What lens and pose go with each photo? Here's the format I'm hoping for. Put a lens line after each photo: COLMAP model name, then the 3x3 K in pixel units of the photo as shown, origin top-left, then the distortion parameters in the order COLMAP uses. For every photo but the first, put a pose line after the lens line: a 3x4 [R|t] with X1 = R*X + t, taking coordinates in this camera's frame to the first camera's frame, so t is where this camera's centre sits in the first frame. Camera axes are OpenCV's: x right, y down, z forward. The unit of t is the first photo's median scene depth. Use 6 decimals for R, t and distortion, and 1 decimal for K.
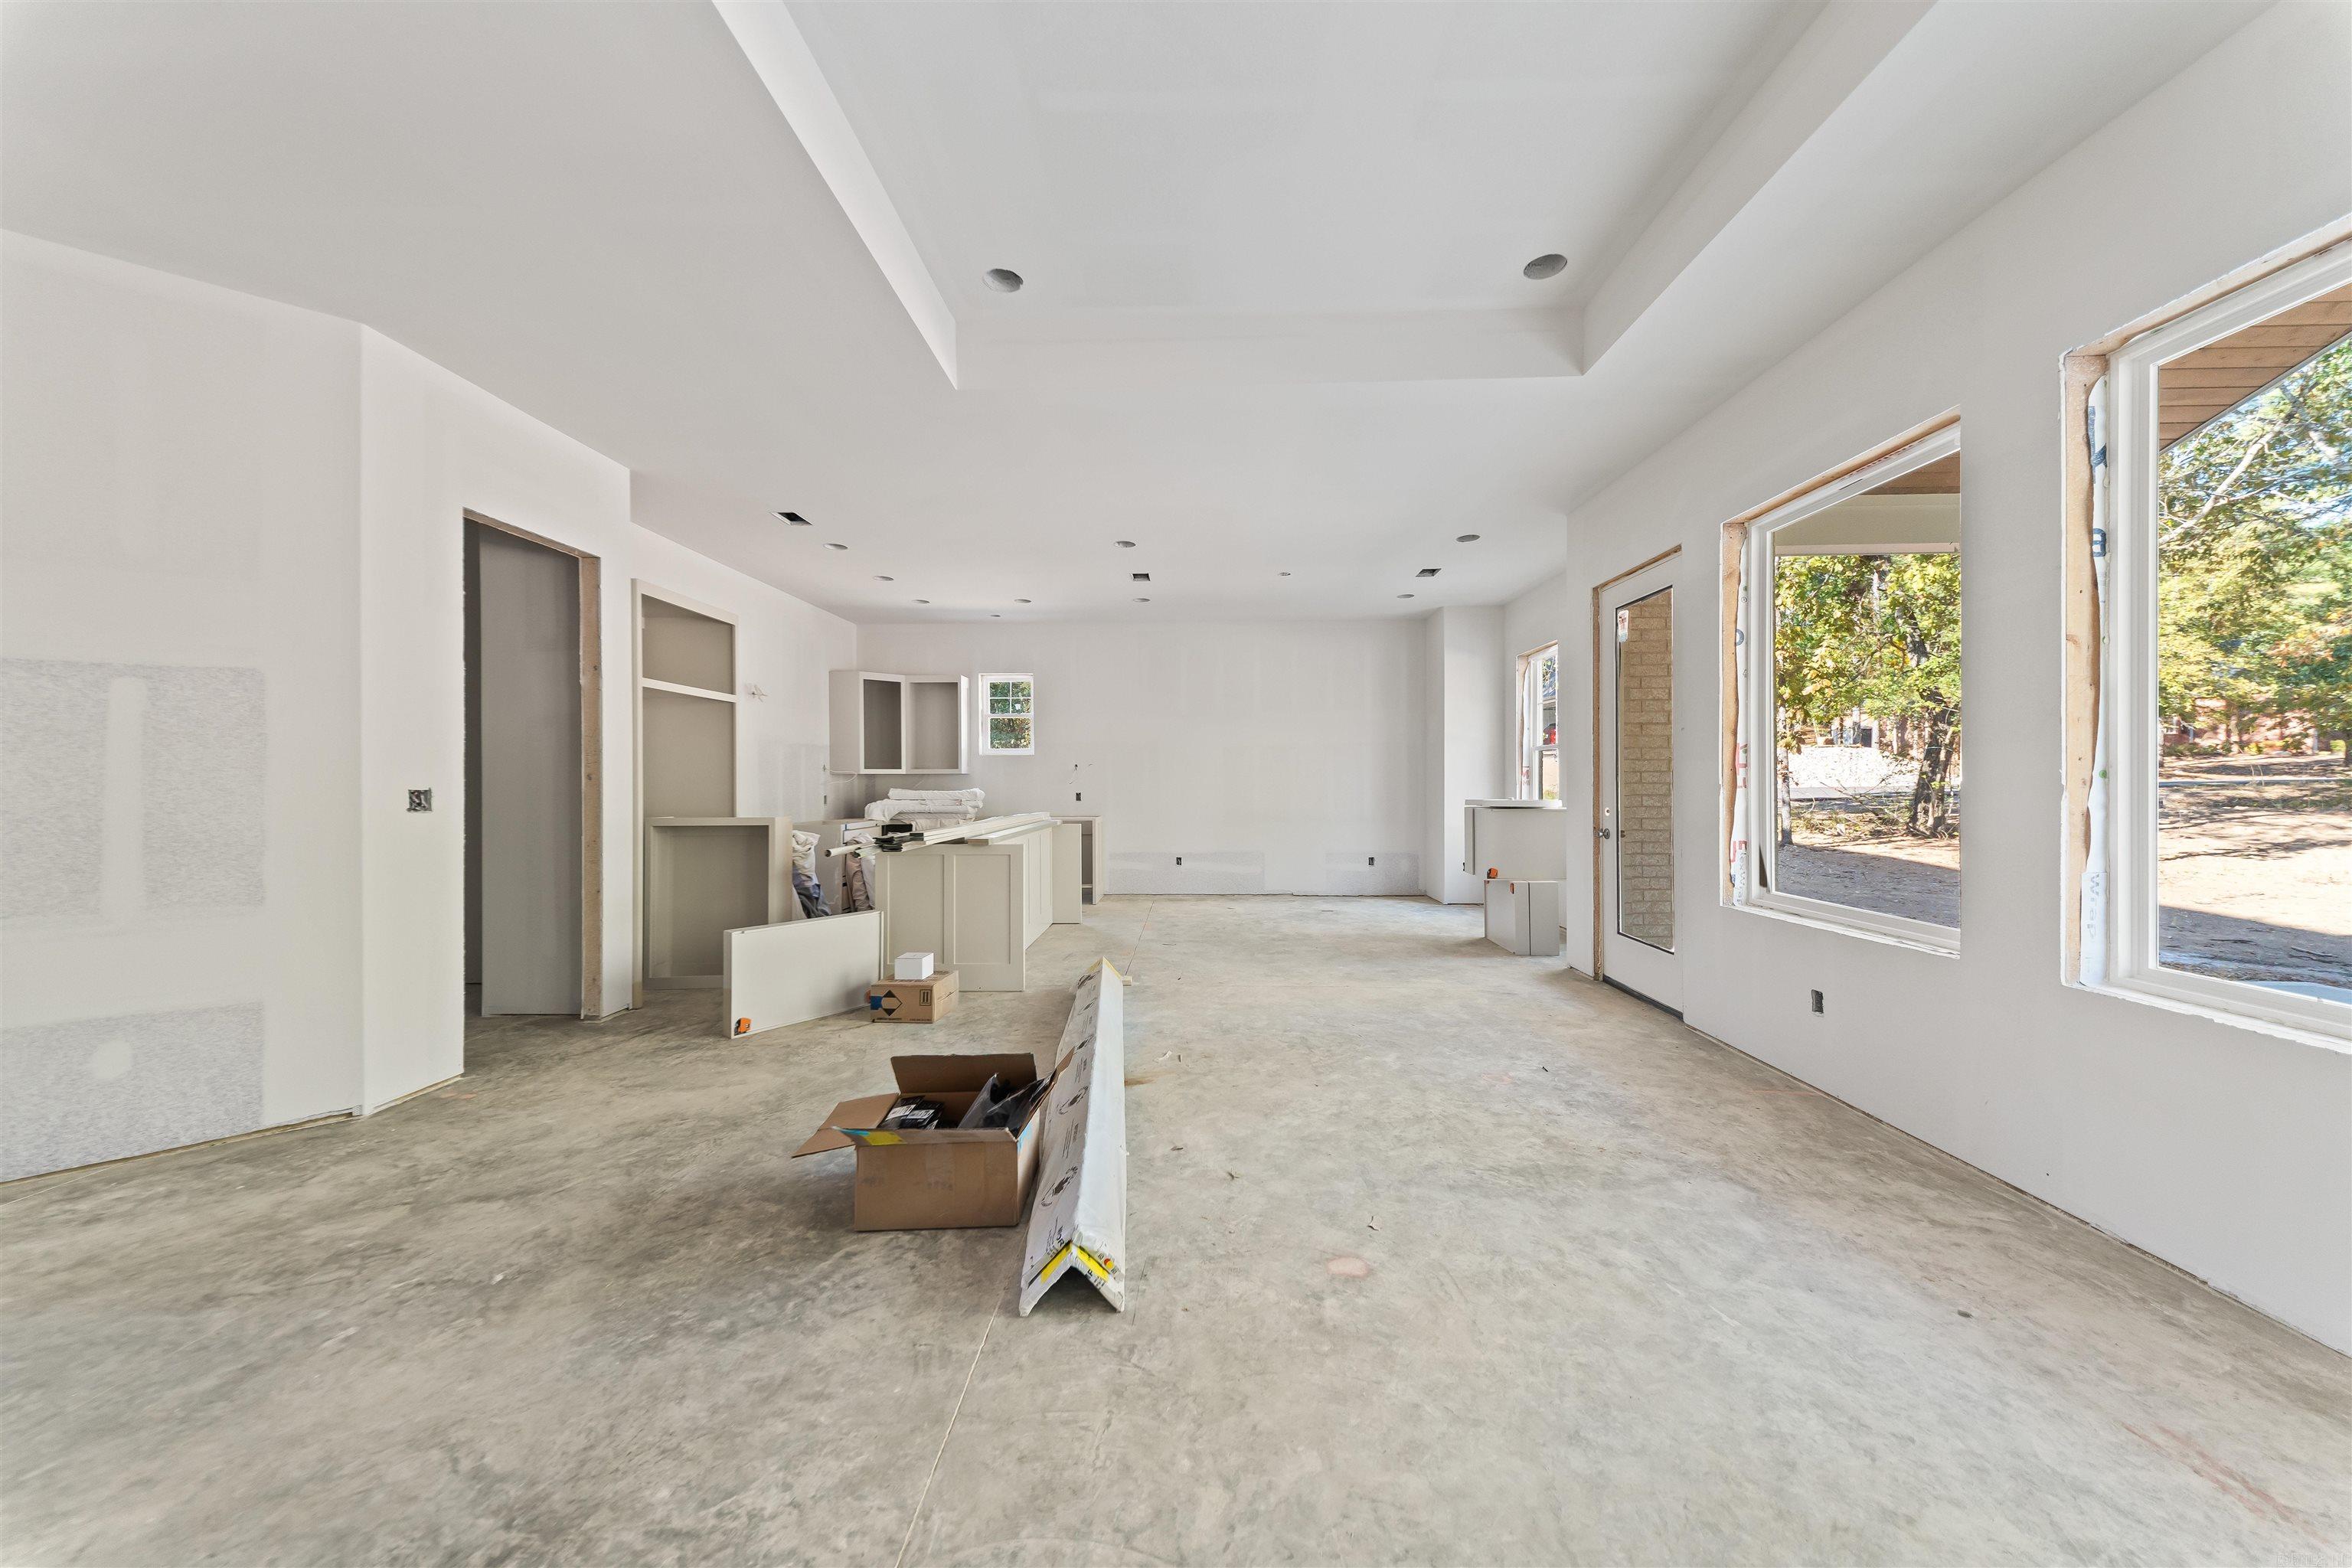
lens RADIAL K [[806.4, 0, 1177.1], [0, 806.4, 776.7], [0, 0, 1]] dist [0.030849, -0.008773]
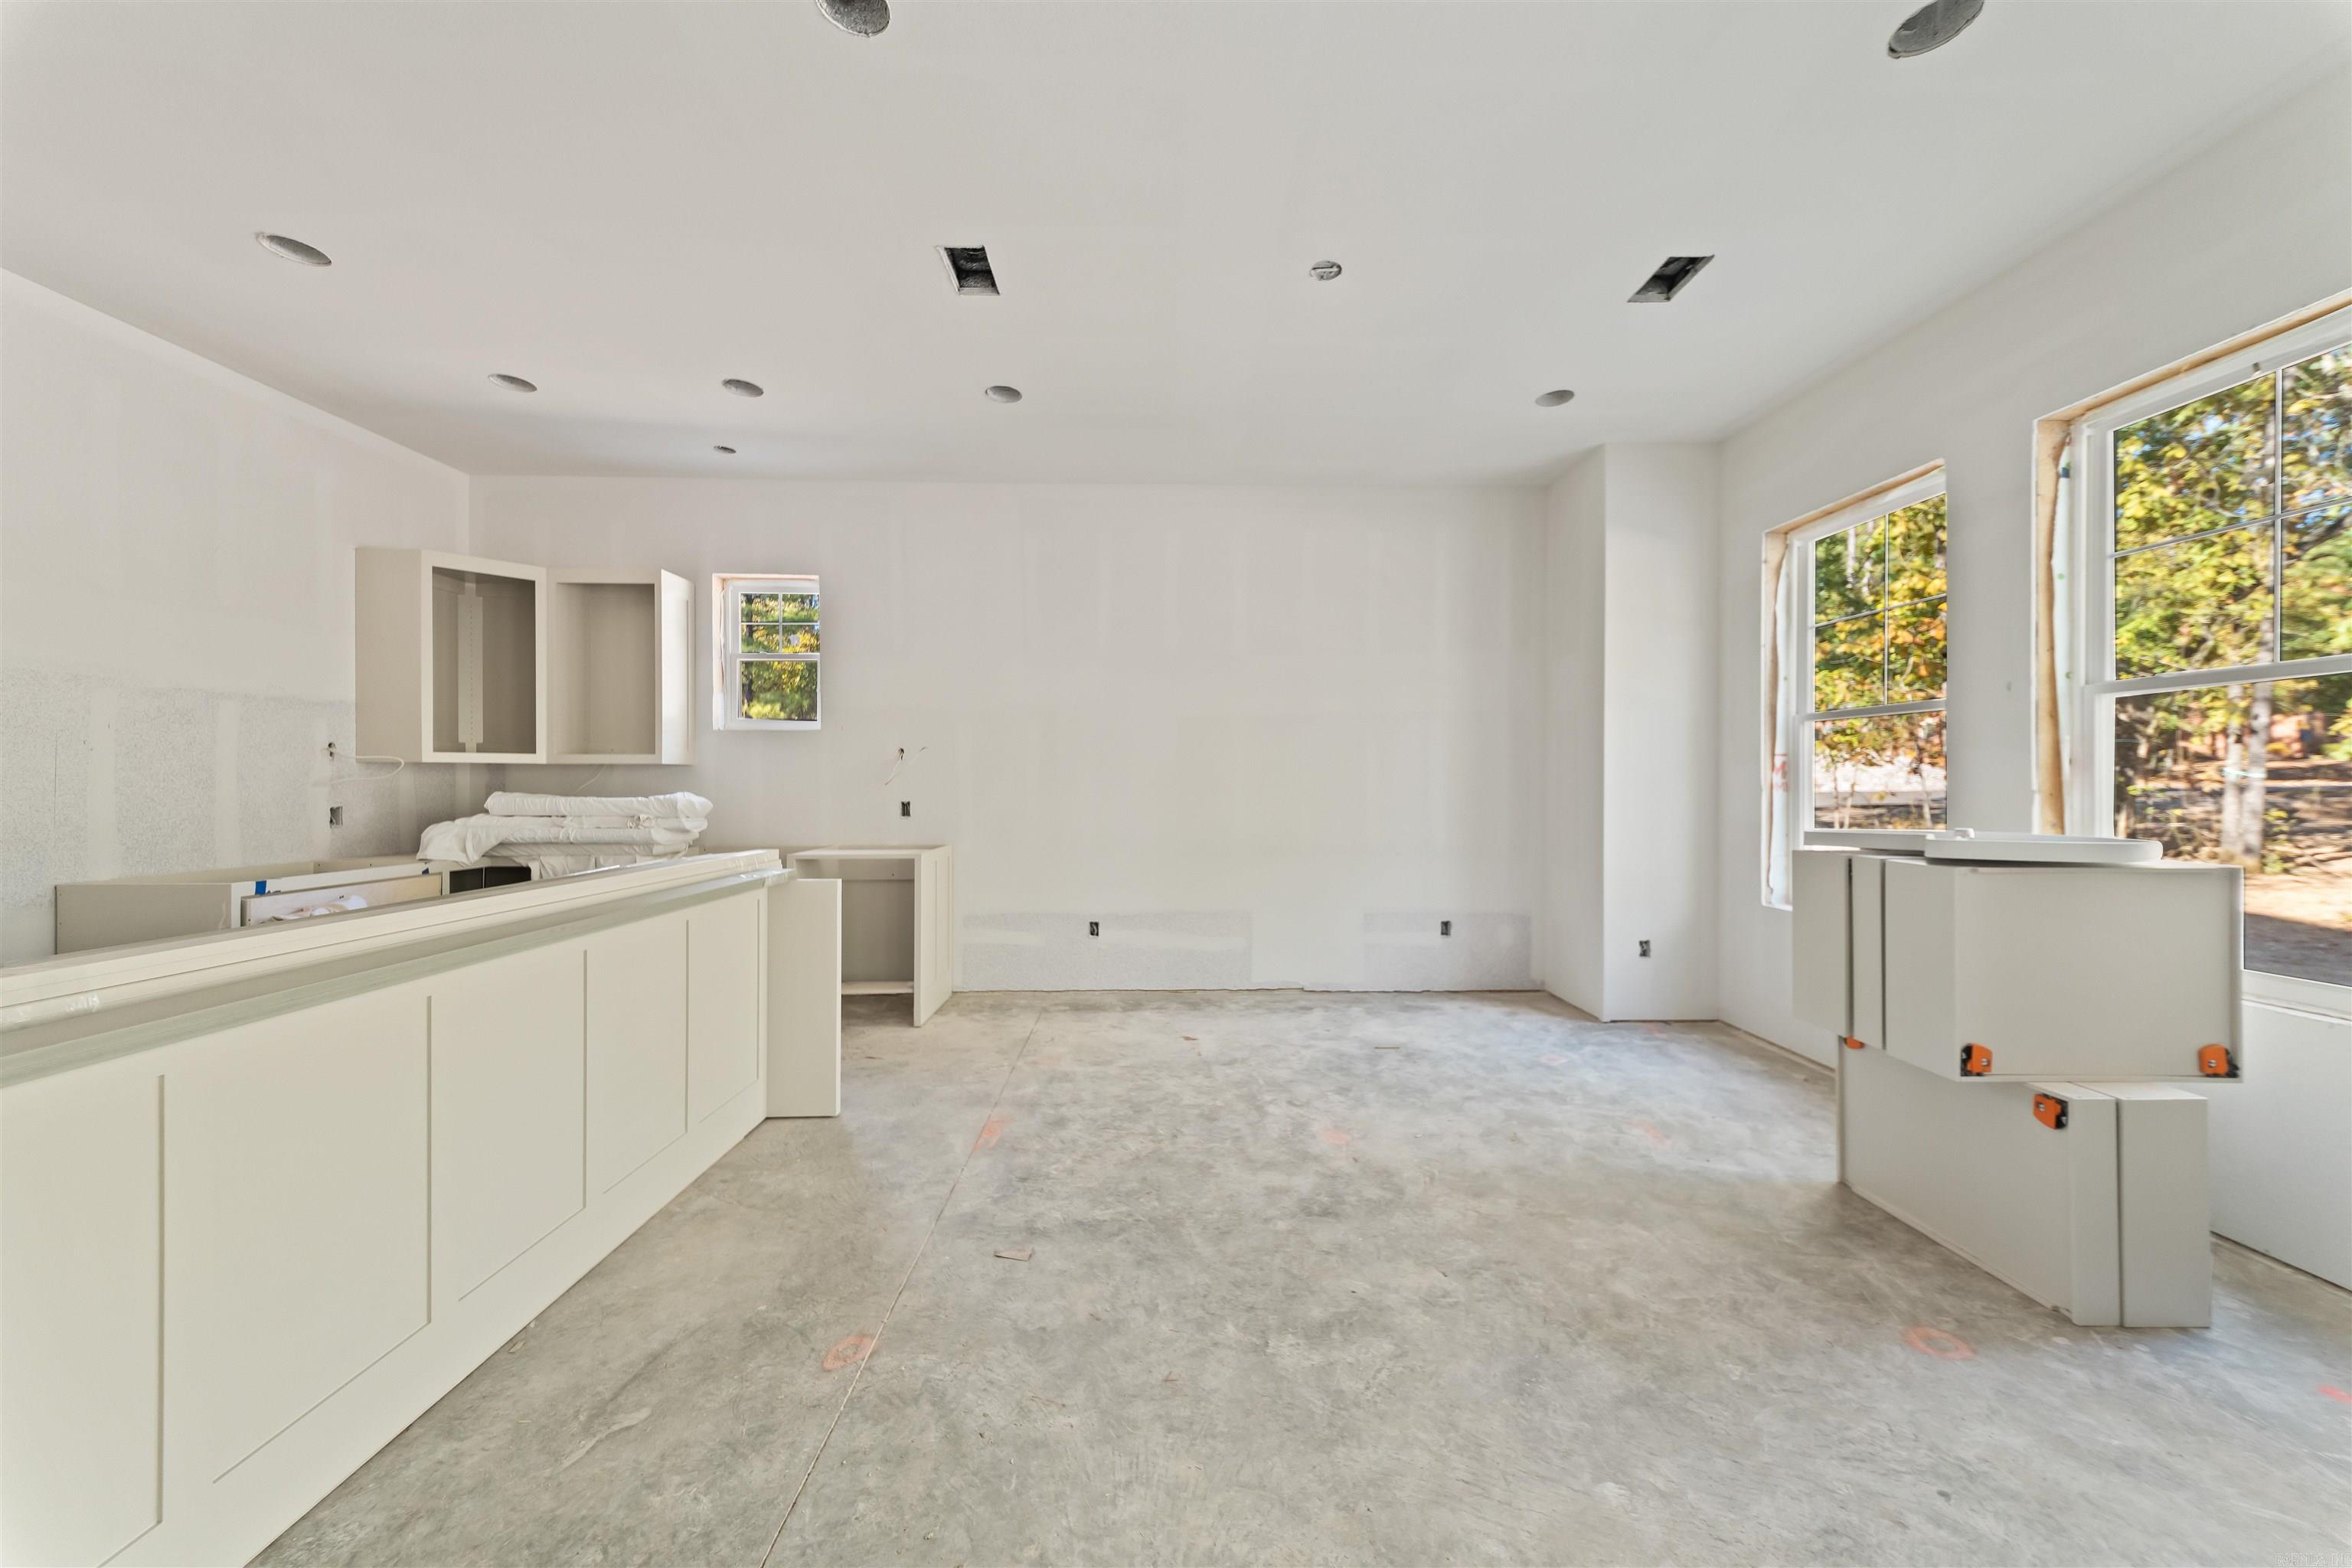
lens RADIAL K [[806.4, 0, 1177.1], [0, 806.4, 776.7], [0, 0, 1]] dist [0.030849, -0.008773]
pose [[0.998542, 0.004832, 0.053764, 0.065882], [-0.004902, 0.999987, 0.001167, 0.004445], [-0.053758, -0.001429, 0.998553, 1.083447]]
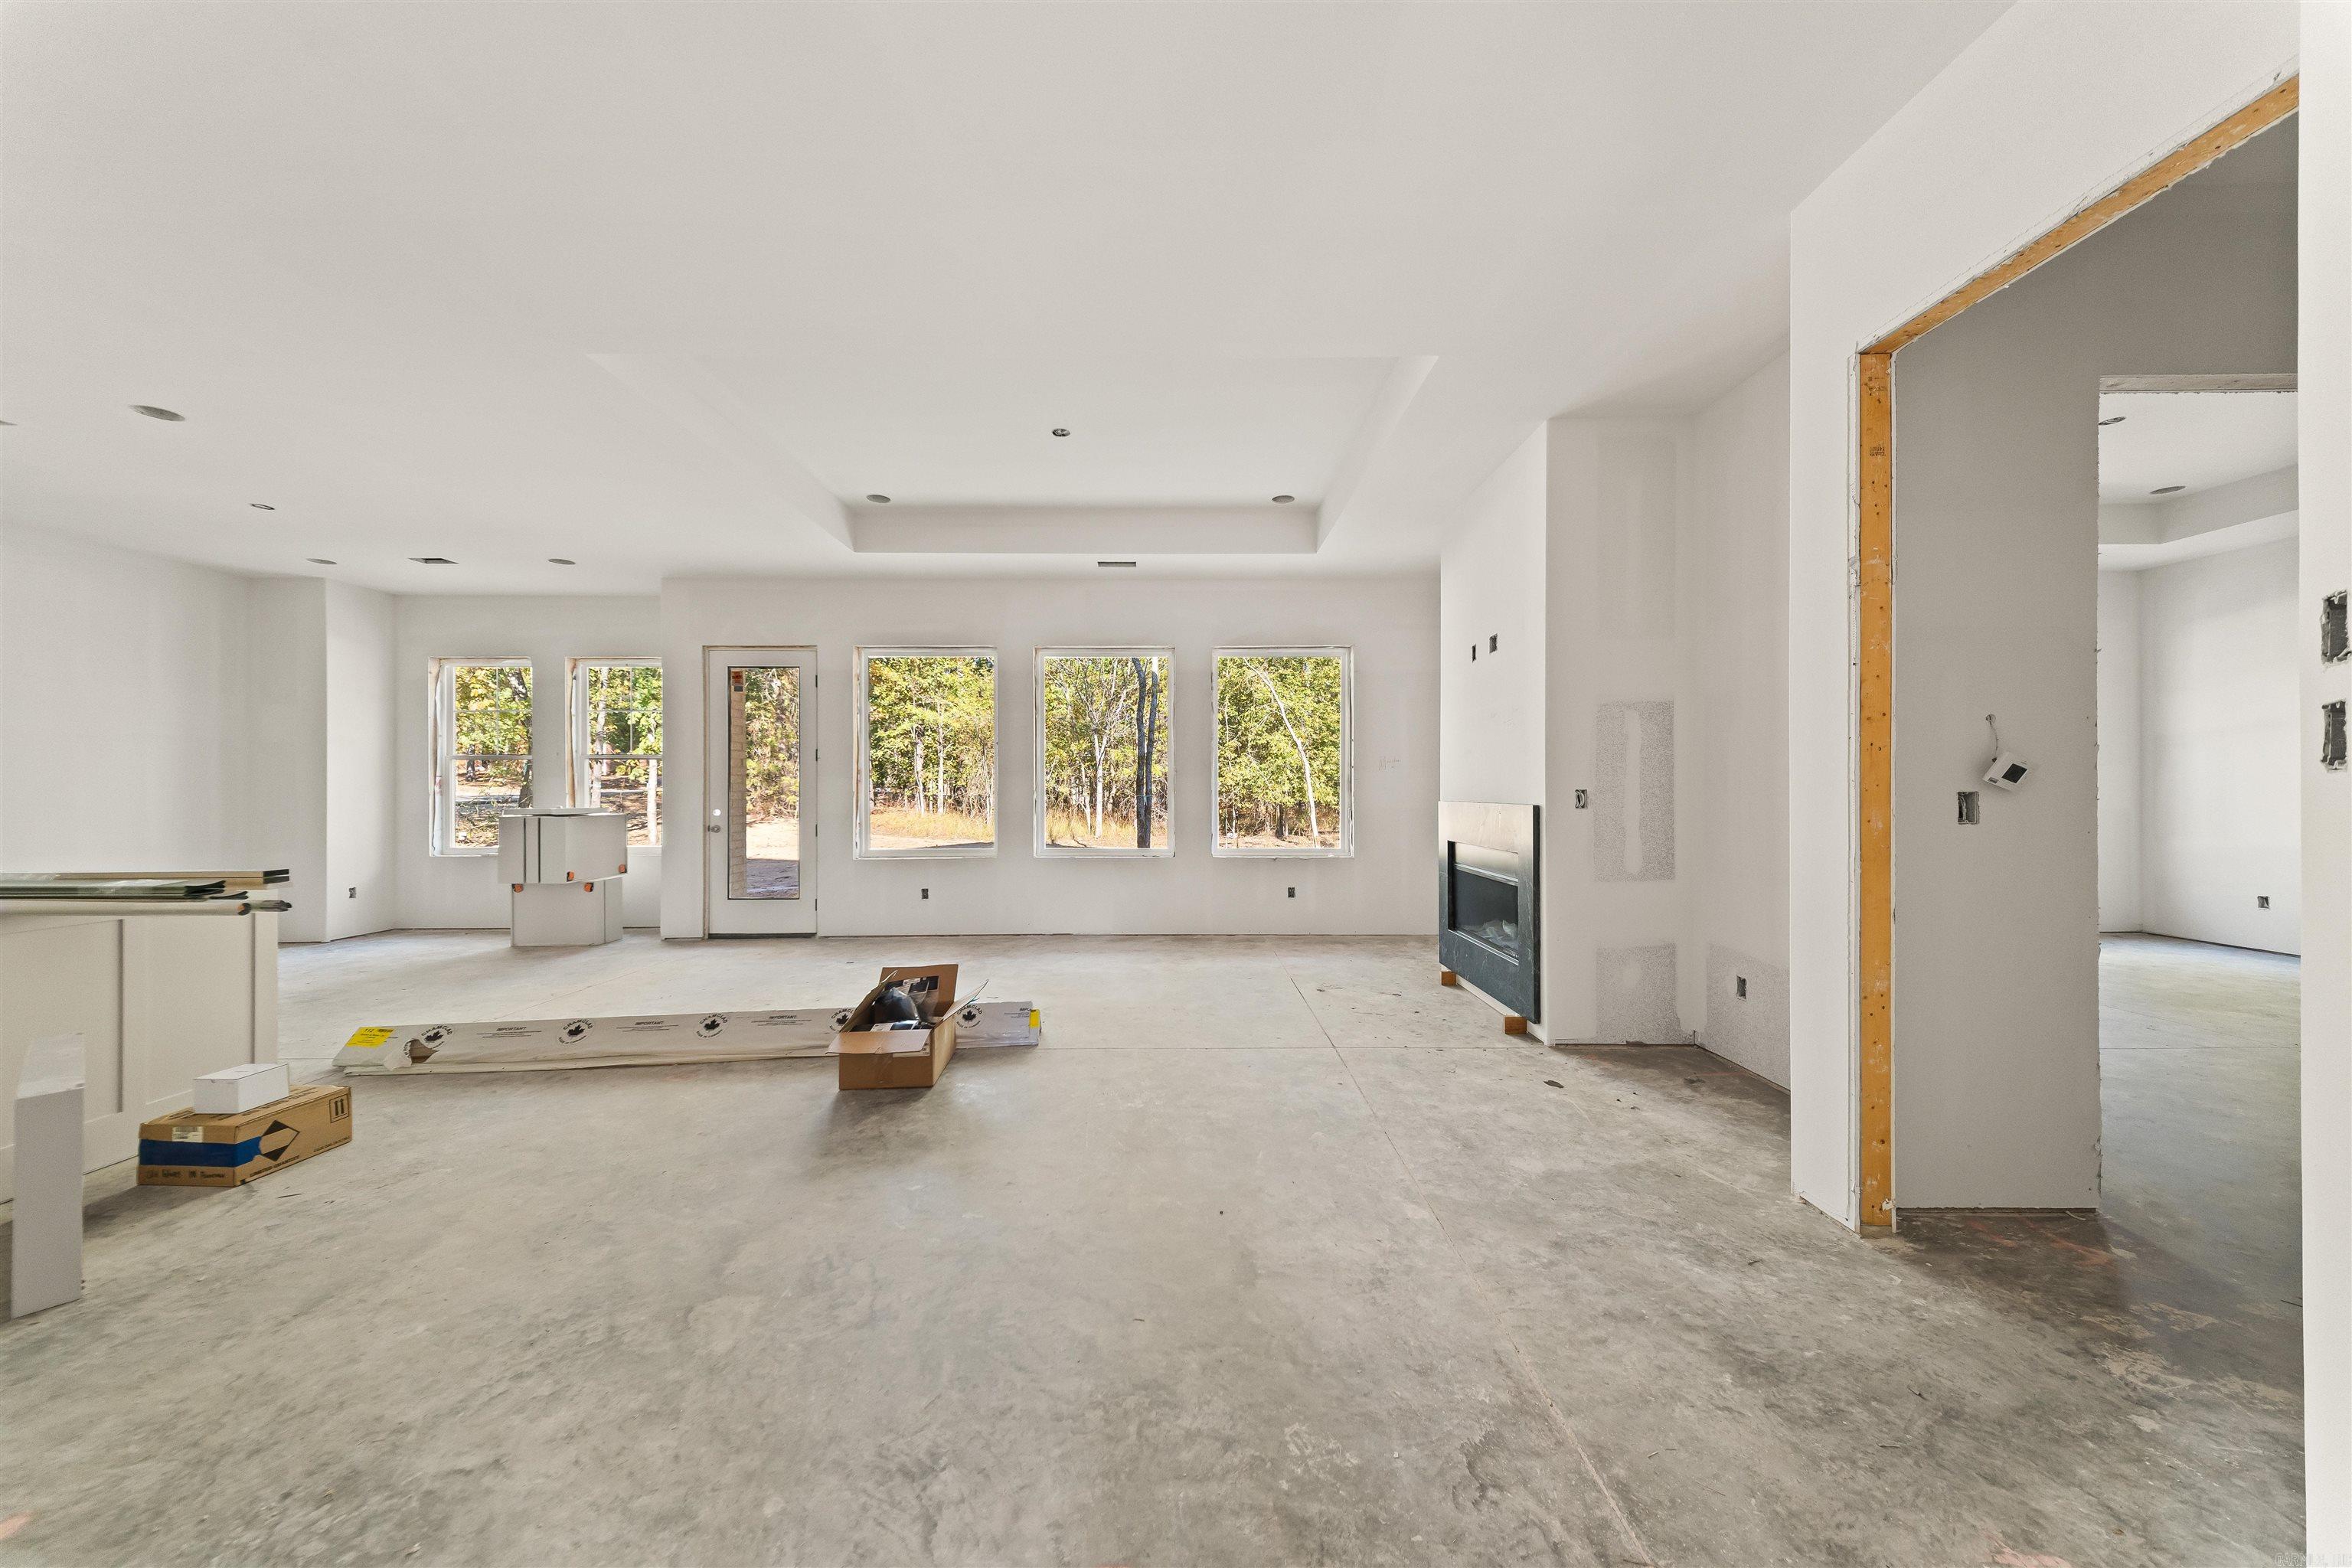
lens RADIAL K [[810.2, 0, 1176.0], [0, 810.2, 784.0], [0, 0, 1]] dist [0.031368, -0.010576]
pose [[-0.037115, 0.009794, 0.999263, -1.178520], [-0.002479, 0.999948, -0.009892, 0.007503], [-0.999308, -0.002844, -0.037089, 0.373568]]
